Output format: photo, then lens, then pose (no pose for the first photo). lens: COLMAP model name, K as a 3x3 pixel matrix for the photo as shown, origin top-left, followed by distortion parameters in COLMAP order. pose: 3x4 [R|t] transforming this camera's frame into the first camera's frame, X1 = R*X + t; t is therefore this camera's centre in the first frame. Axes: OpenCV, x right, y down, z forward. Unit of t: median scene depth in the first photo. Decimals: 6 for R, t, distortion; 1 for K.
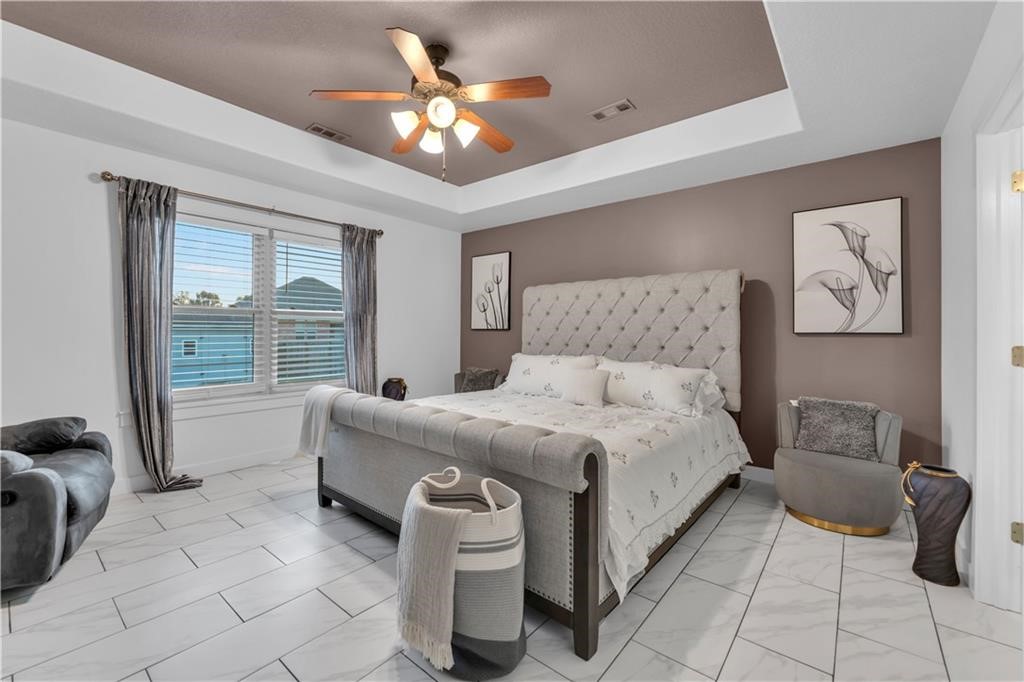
lens RADIAL K [[420.7, 0, 511.2], [0, 420.7, 335.8], [0, 0, 1]] dist [0.000712, 0.000120]
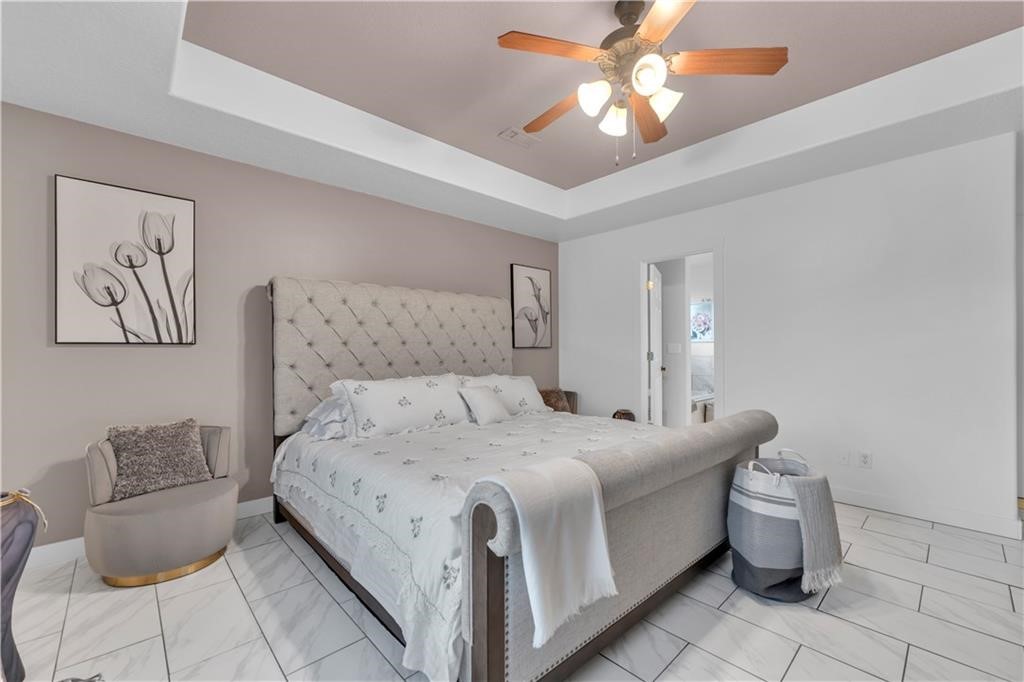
lens RADIAL K [[420.7, 0, 509.5], [0, 420.7, 343.6], [0, 0, 1]] dist [0.000712, 0.000120]
pose [[0.150309, 0.003134, 0.988634, -0.764218], [0.009183, 0.999947, -0.004566, -0.012985], [-0.988596, 0.009765, 0.150272, 0.804095]]
